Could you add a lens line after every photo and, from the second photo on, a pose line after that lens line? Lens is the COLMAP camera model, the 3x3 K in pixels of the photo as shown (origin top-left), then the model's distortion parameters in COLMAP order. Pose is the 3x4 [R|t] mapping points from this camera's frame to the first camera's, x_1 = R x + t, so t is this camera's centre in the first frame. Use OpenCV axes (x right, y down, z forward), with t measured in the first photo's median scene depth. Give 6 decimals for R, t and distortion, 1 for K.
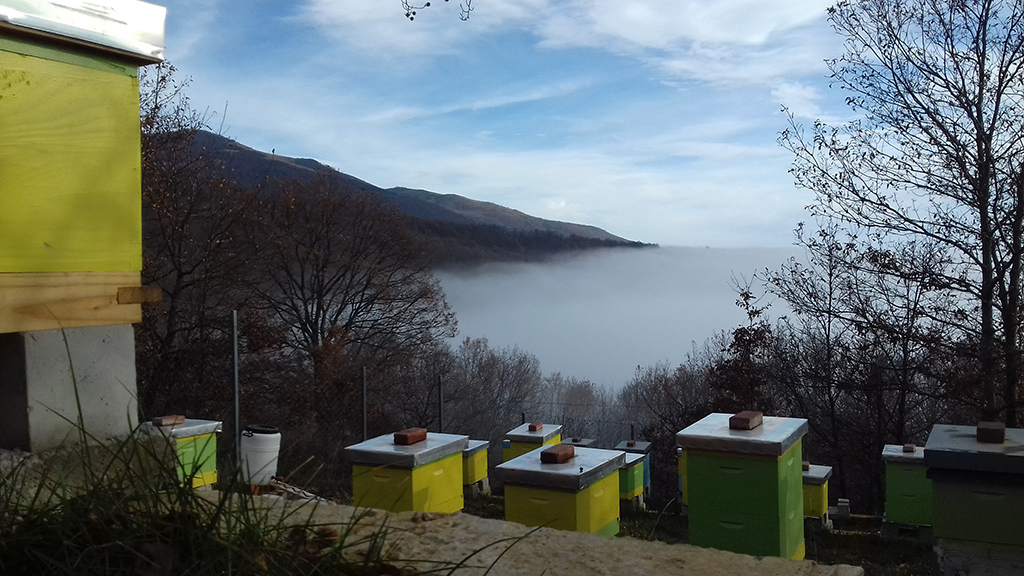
lens RADIAL K [[877.1, 0, 512.0], [0, 877.1, 288.0], [0, 0, 1]] dist [0.076429, -0.146722]
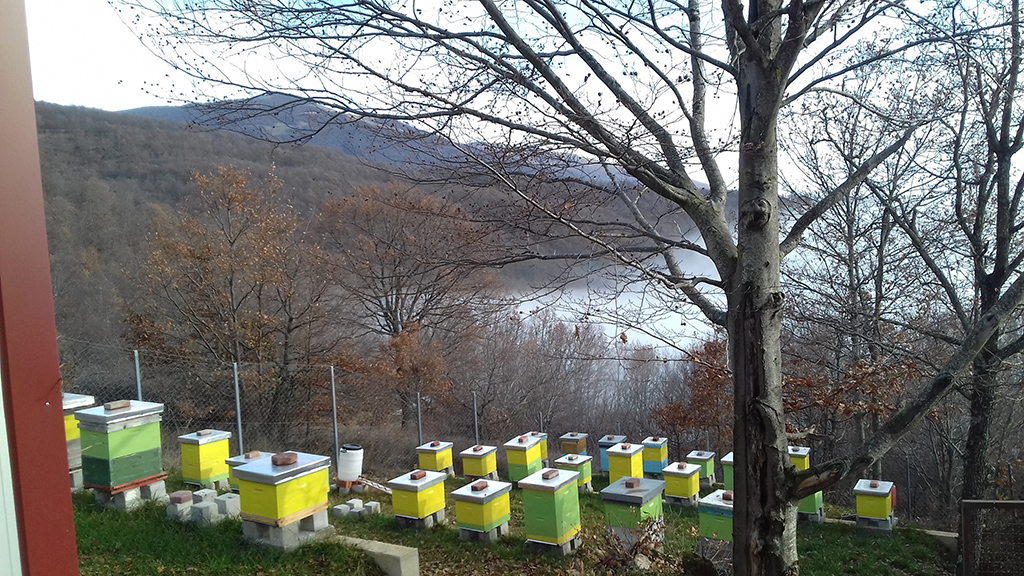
lens RADIAL K [[877.1, 0, 512.0], [0, 877.1, 288.0], [0, 0, 1]] dist [0.076429, -0.146722]
pose [[0.995126, -0.029089, -0.094228, 0.094828], [0.034212, 0.997997, 0.053218, -0.113563], [0.092491, -0.056182, 0.994127, -0.313467]]
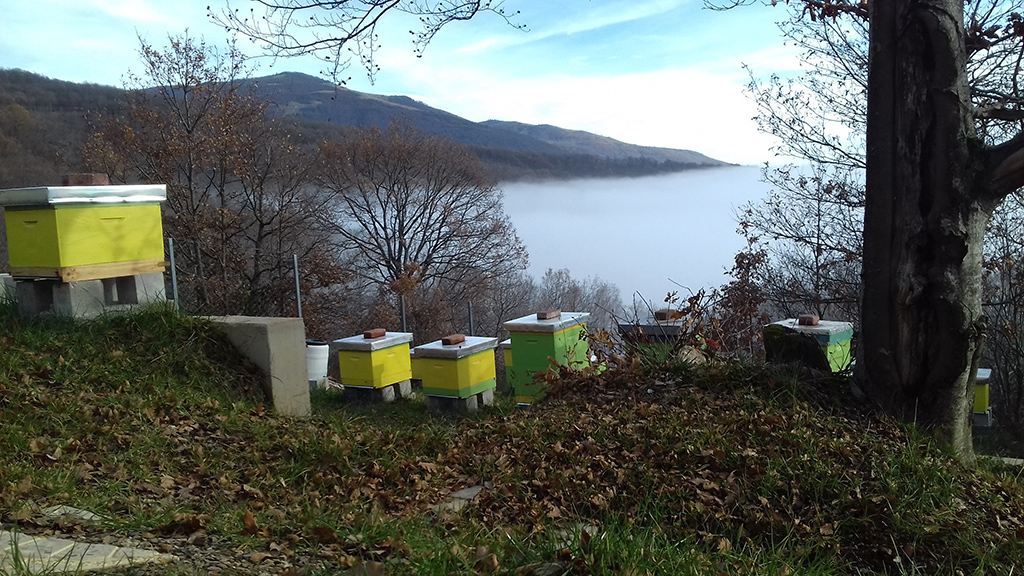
lens RADIAL K [[877.1, 0, 512.0], [0, 877.1, 288.0], [0, 0, 1]] dist [0.076429, -0.146722]
pose [[0.993325, -0.029689, -0.111464, 0.091398], [0.038320, 0.996363, 0.076112, -0.007565], [0.108799, -0.079875, 0.990850, -0.159761]]
